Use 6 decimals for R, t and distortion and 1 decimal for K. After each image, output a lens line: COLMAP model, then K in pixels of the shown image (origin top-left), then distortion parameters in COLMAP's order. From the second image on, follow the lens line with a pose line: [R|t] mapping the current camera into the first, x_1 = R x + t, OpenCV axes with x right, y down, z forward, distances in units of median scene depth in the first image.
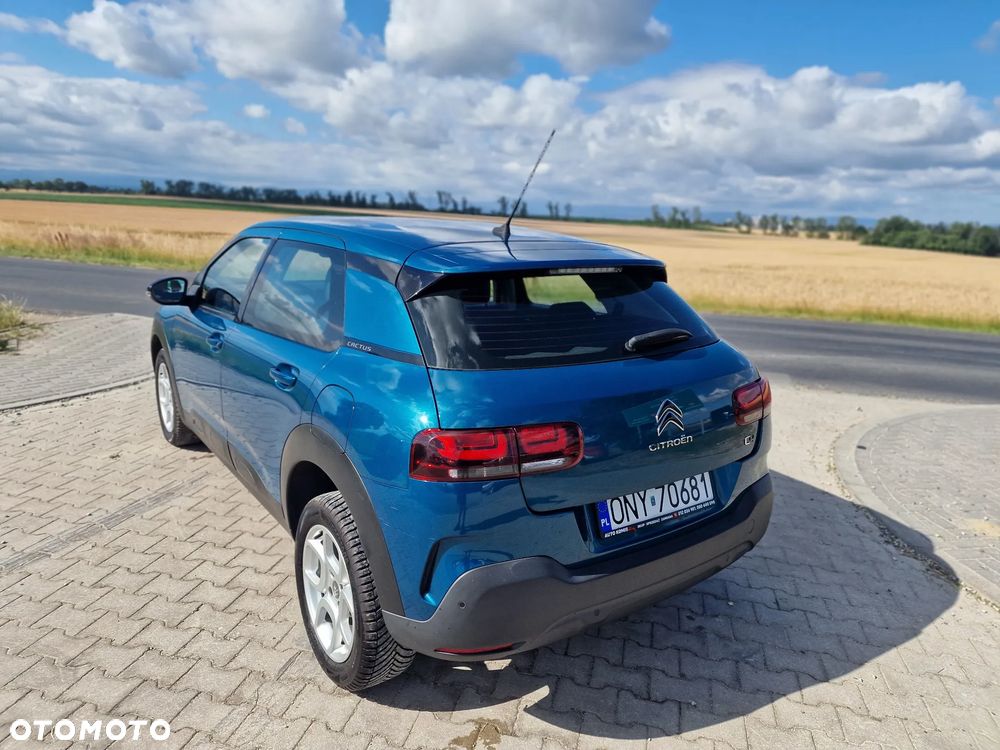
lens RADIAL K [[667.8, 0, 497.0], [0, 667.8, 364.9], [0, 0, 1]] dist [0.082168, -0.065664]
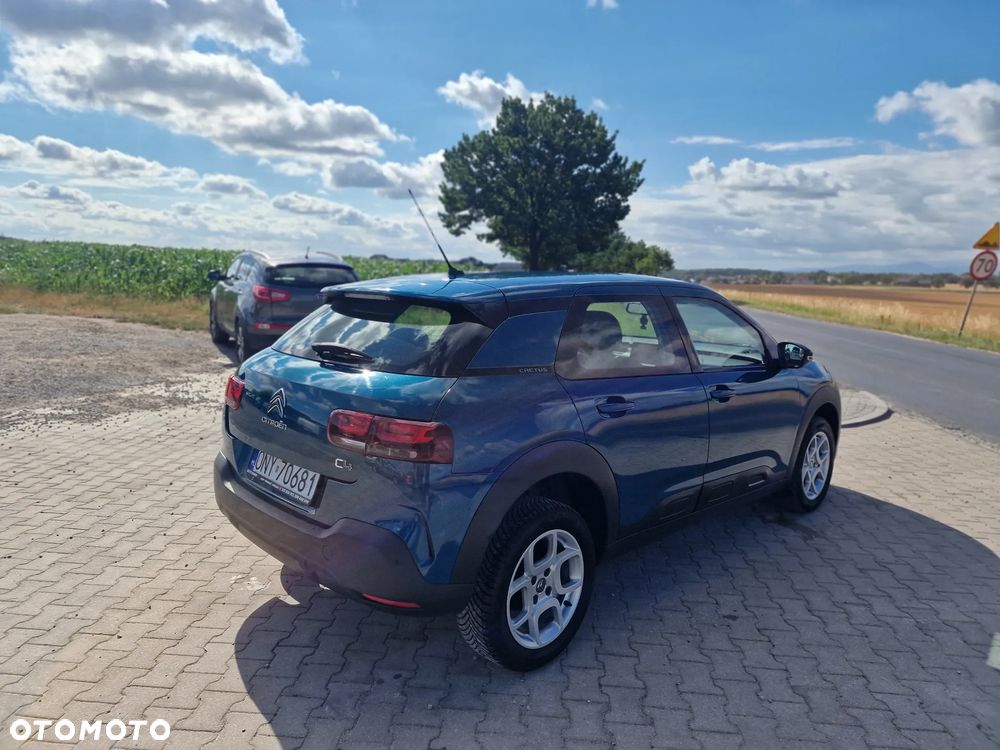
lens RADIAL K [[677.1, 0, 492.0], [0, 677.1, 370.4], [0, 0, 1]] dist [0.084436, -0.074461]
pose [[0.148570, 0.103505, -0.983470, 0.836694], [-0.242364, 0.967988, 0.065262, -0.085078], [0.958742, 0.228662, 0.168899, 0.619620]]
